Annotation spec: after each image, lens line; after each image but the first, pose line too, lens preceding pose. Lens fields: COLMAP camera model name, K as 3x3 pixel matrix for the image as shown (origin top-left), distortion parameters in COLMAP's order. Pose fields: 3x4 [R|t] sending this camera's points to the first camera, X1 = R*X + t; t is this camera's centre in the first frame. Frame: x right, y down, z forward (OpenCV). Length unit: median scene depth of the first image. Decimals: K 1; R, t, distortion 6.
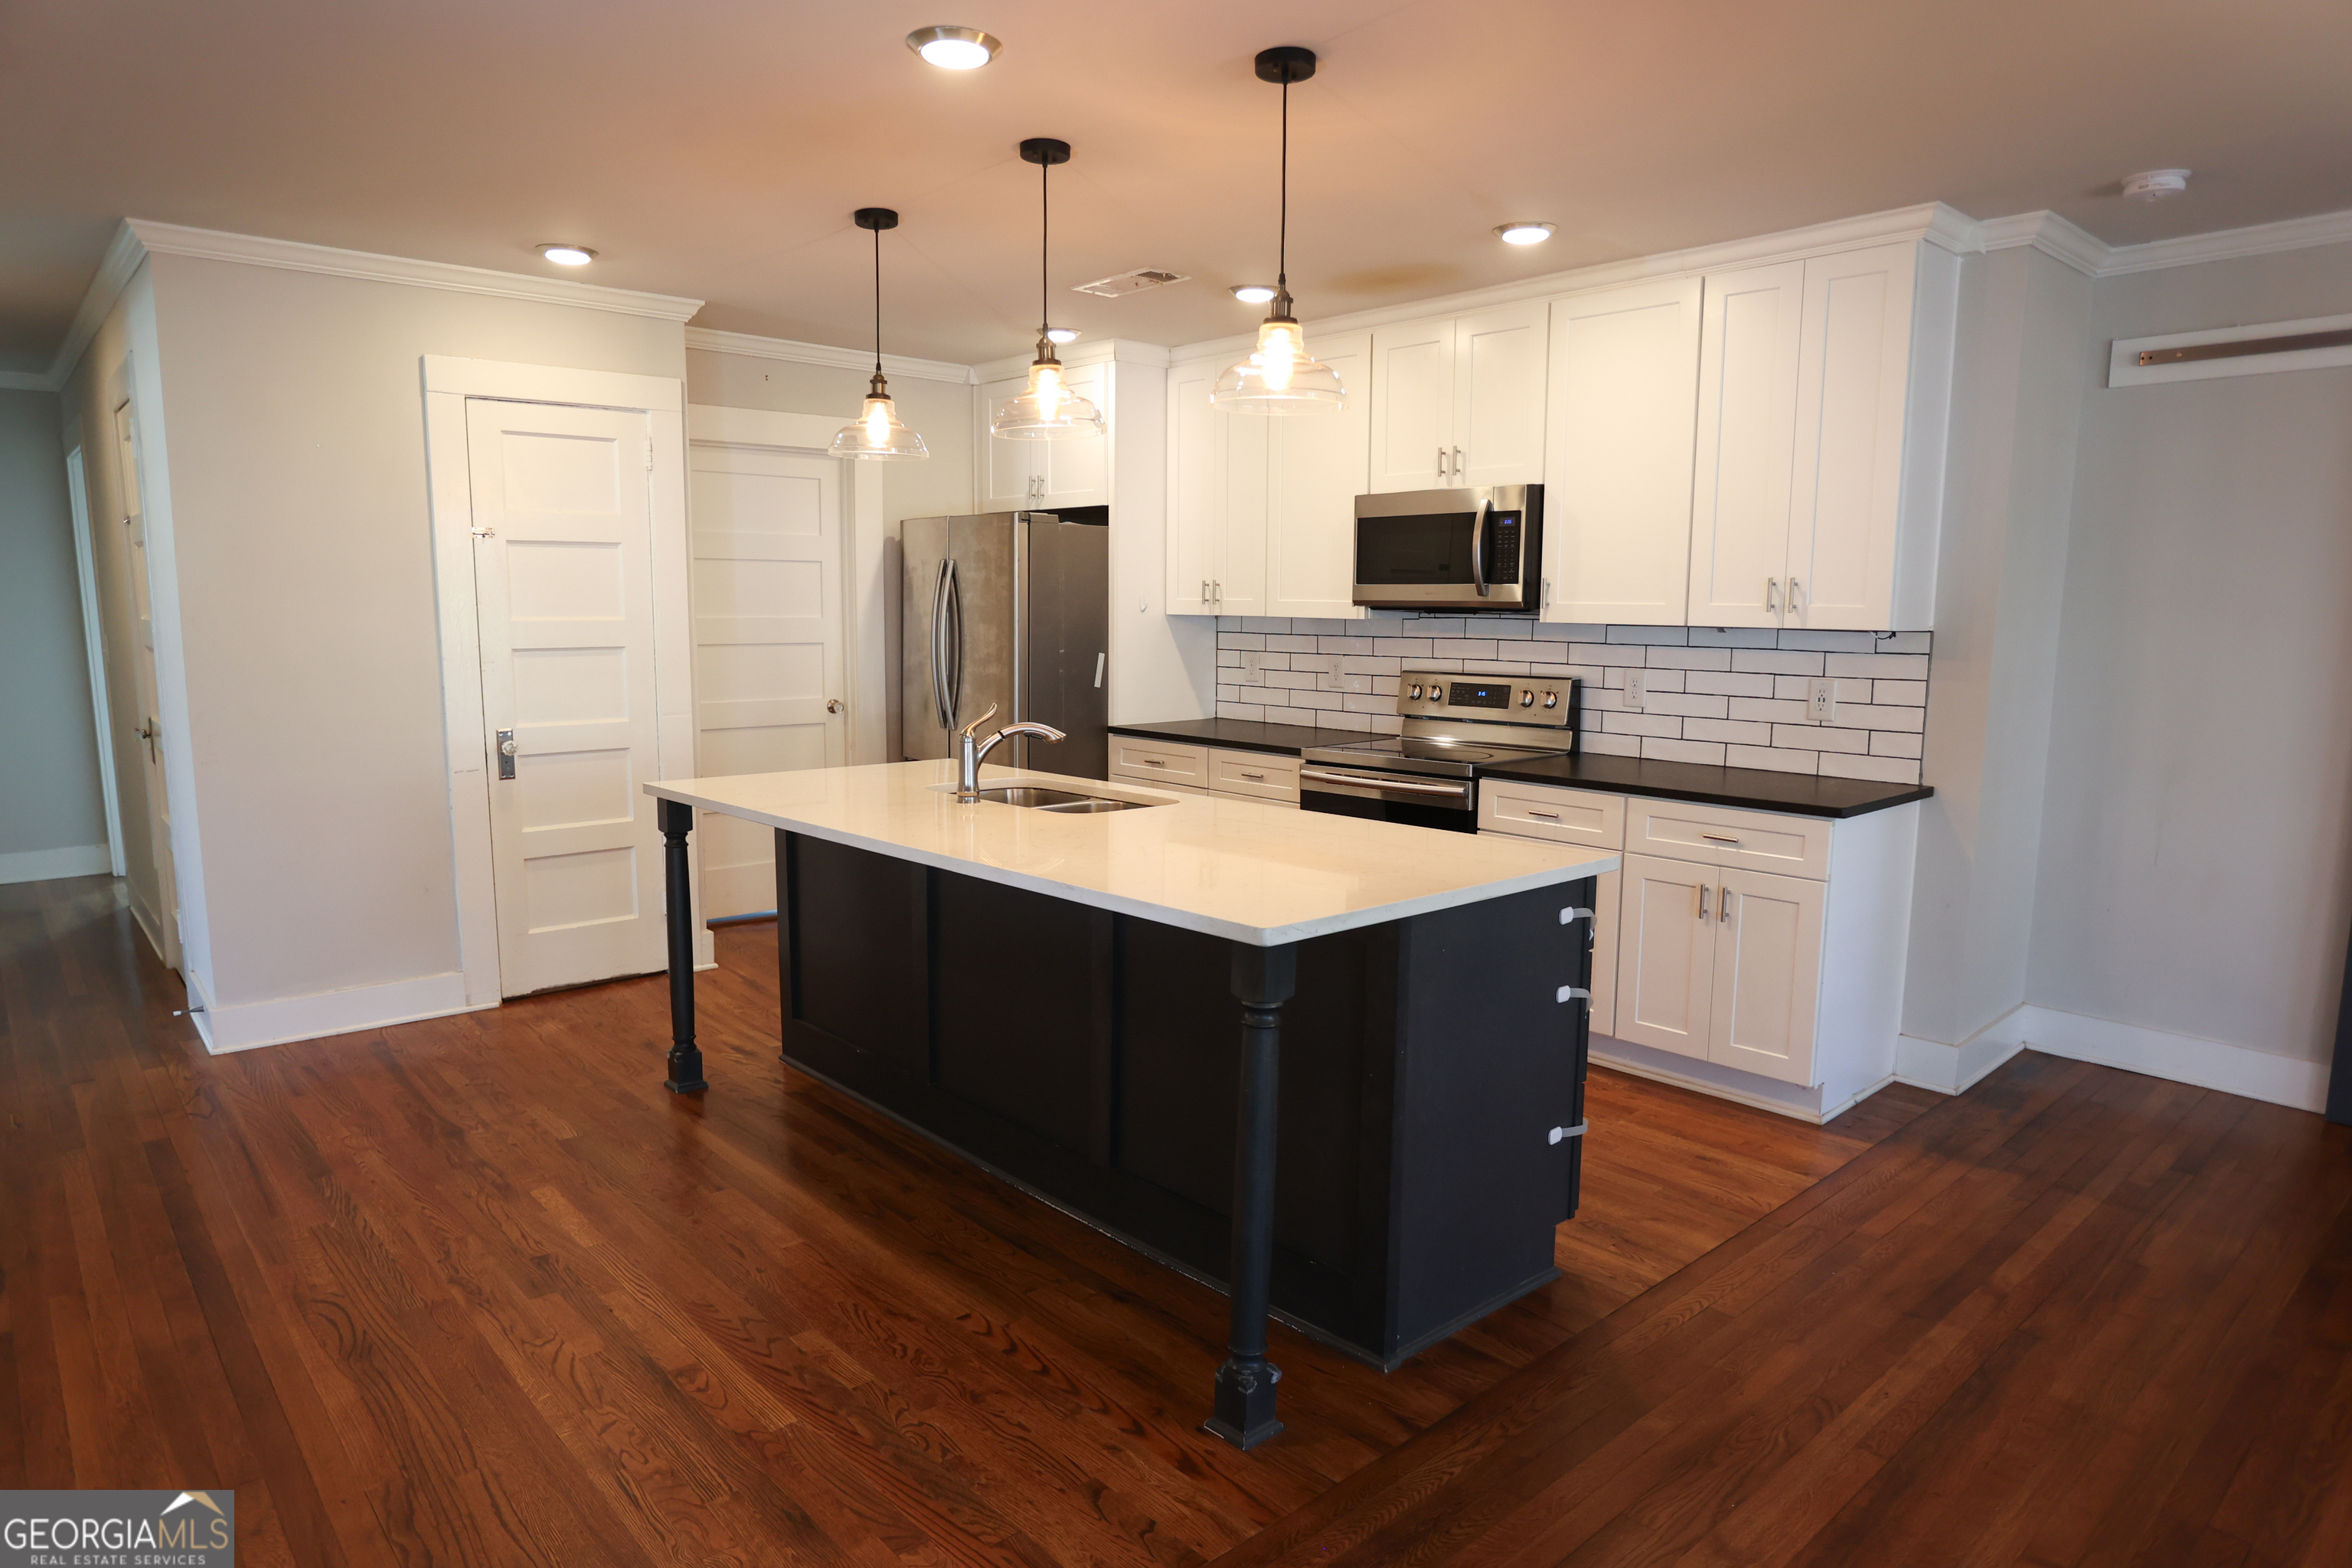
lens RADIAL K [[1422.9, 0, 1181.9], [0, 1422.9, 794.2], [0, 0, 1]] dist [-0.046883, 0.019169]
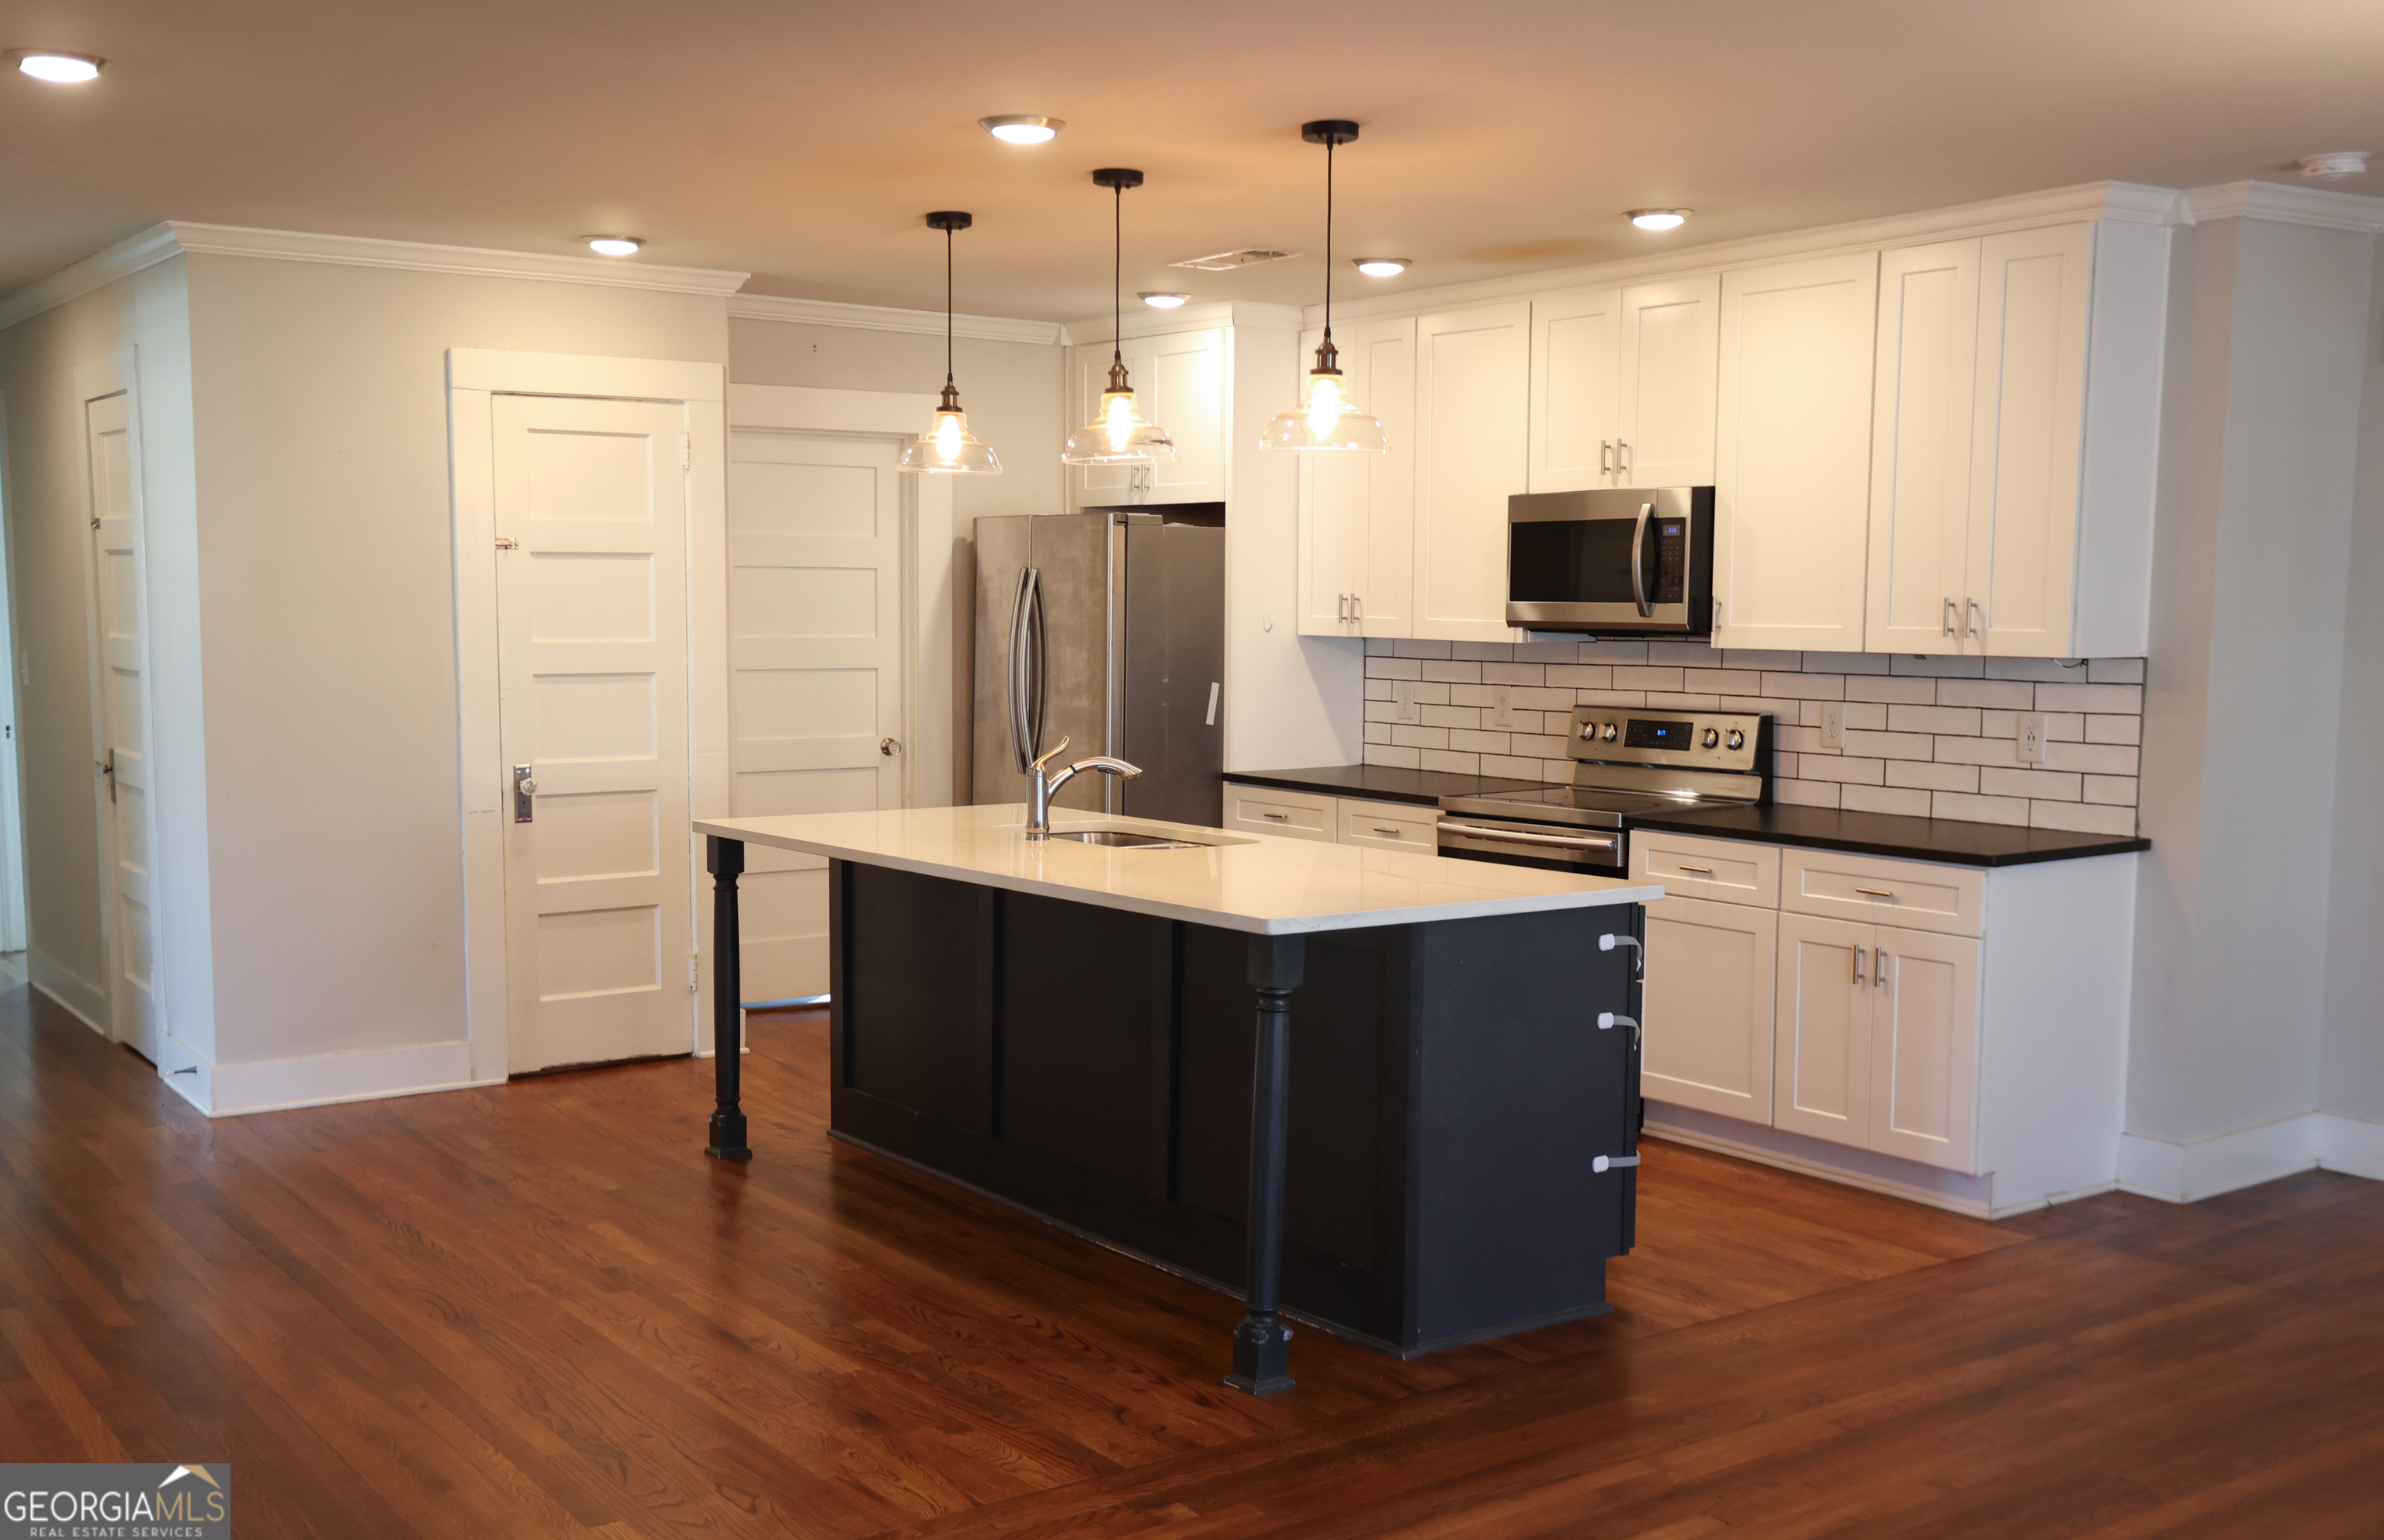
lens RADIAL K [[2430.5, 0, 1180.5], [0, 2430.5, 823.6], [0, 0, 1]] dist [0.048106, 0.000000]
pose [[0.993837, 0.009236, -0.110464, 0.104554], [-0.013600, 0.999154, -0.038821, 0.047538], [0.110012, 0.040084, 0.993122, -0.507676]]
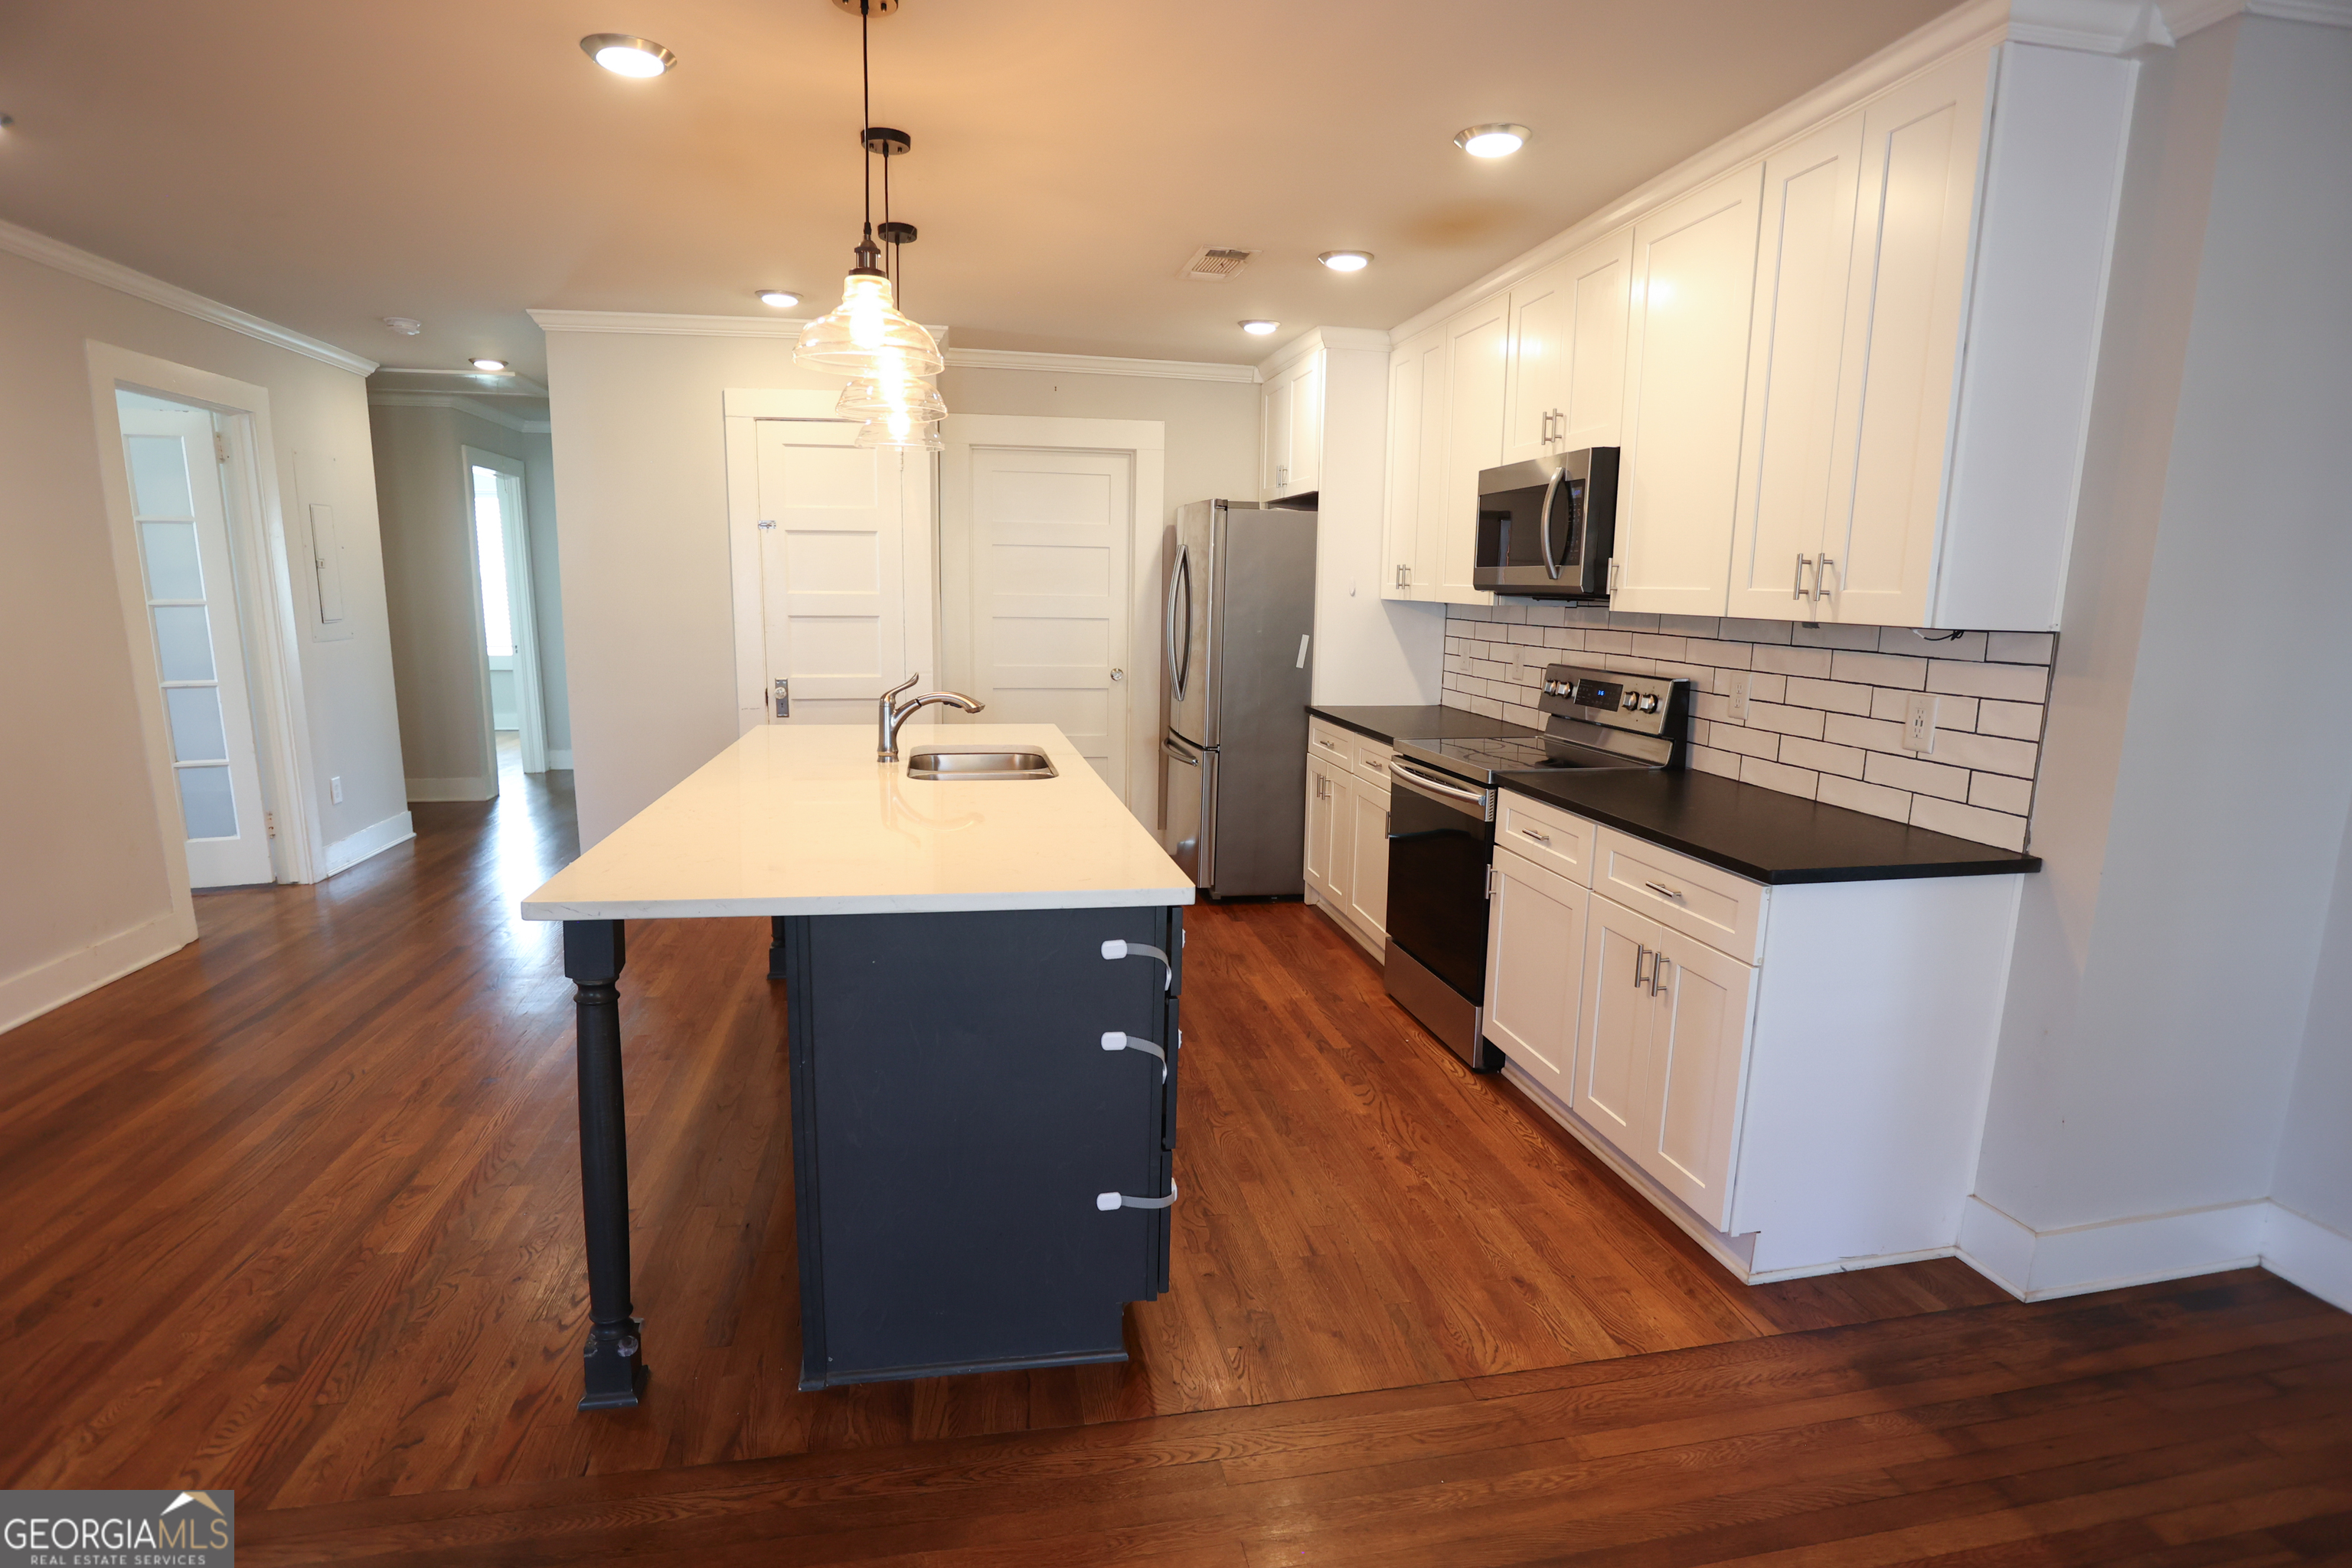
lens RADIAL K [[1201.9, 0, 1175.3], [0, 1201.9, 798.6], [0, 0, 1]] dist [-0.052768, 0.016736]
pose [[0.853939, 0.099304, -0.510810, 0.430205], [-0.081441, 0.995030, 0.057291, -0.030873], [0.513960, -0.007322, 0.857783, 0.267856]]
